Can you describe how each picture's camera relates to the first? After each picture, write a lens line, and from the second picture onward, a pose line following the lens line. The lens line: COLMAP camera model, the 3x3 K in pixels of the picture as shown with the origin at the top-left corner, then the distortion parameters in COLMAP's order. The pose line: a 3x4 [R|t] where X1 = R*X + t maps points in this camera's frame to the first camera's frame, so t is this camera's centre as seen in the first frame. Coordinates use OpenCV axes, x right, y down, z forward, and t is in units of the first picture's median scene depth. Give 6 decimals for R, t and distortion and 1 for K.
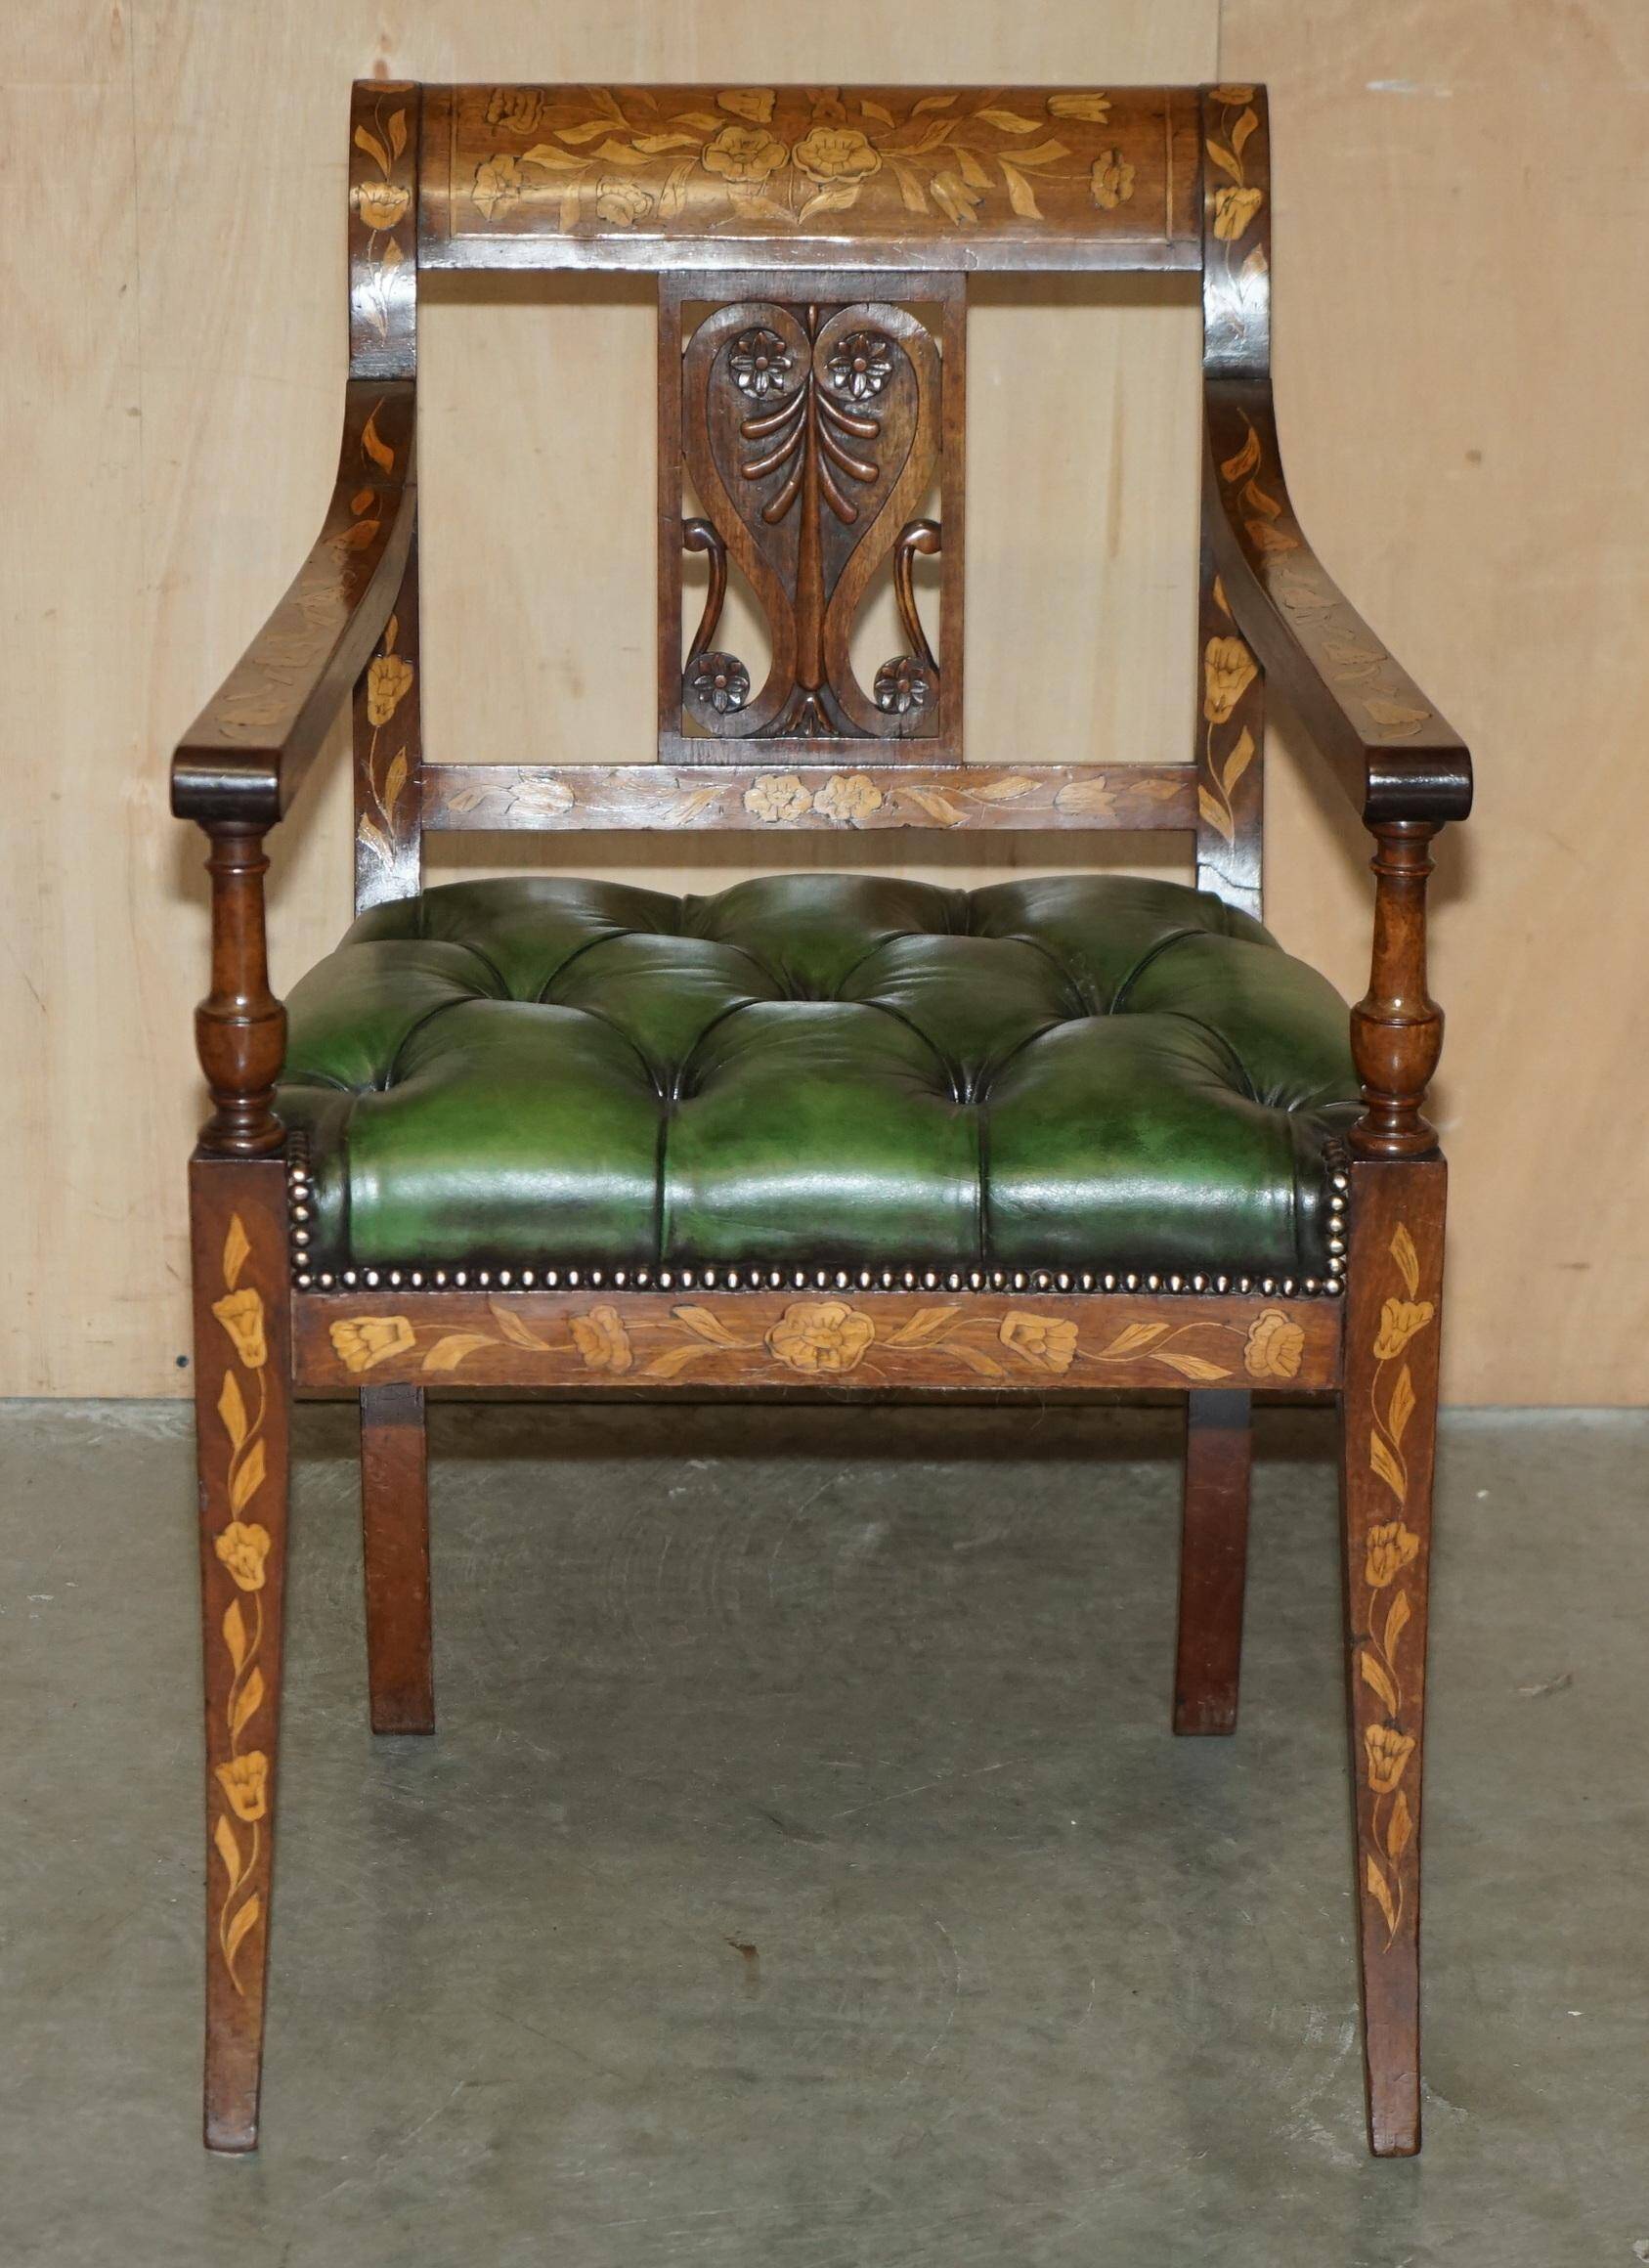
lens RADIAL K [[7554.4, 0, 873.3], [0, 7554.4, 1148.1], [0, 0, 1]] dist [0.094339, 0.000000]
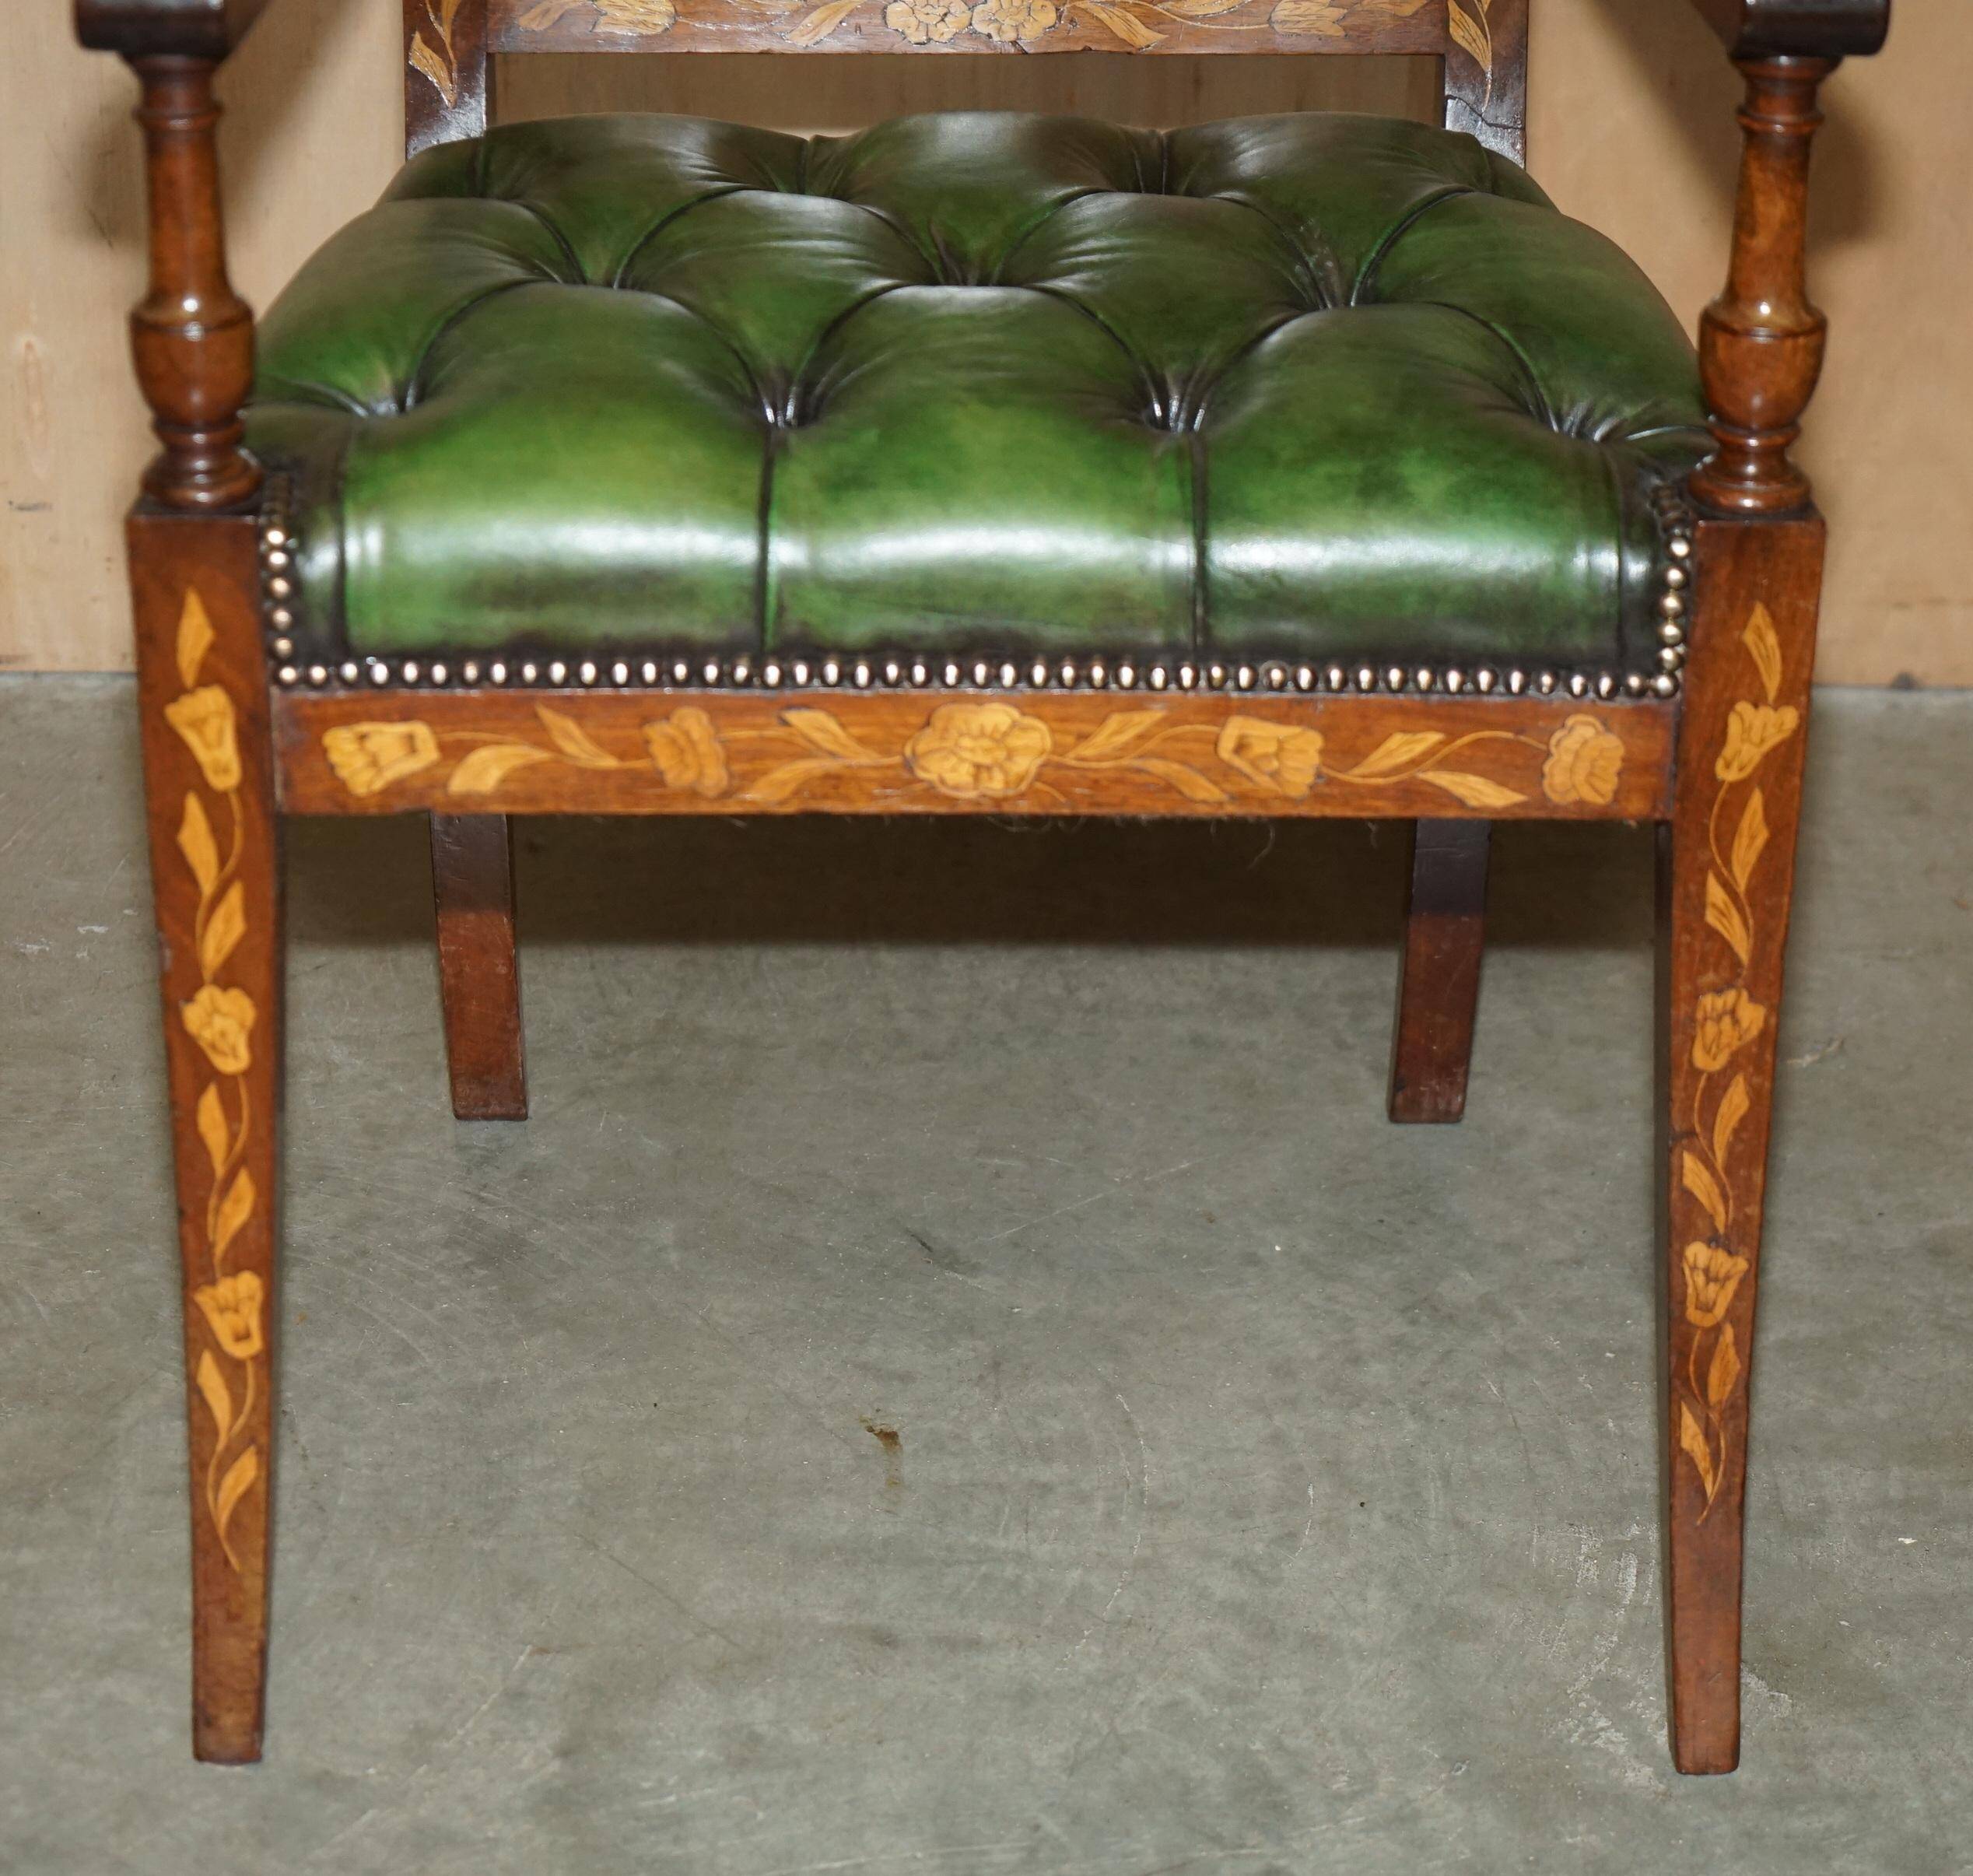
lens RADIAL K [[5262.8, 0, 971.4], [0, 5262.8, 950.9], [0, 0, 1]] dist [-0.023120, 0.000000]
pose [[0.999961, 0.003627, -0.008050, -0.003374], [-0.002502, 0.990768, 0.135542, -0.025328], [0.008467, -0.135517, 0.990739, 0.466825]]
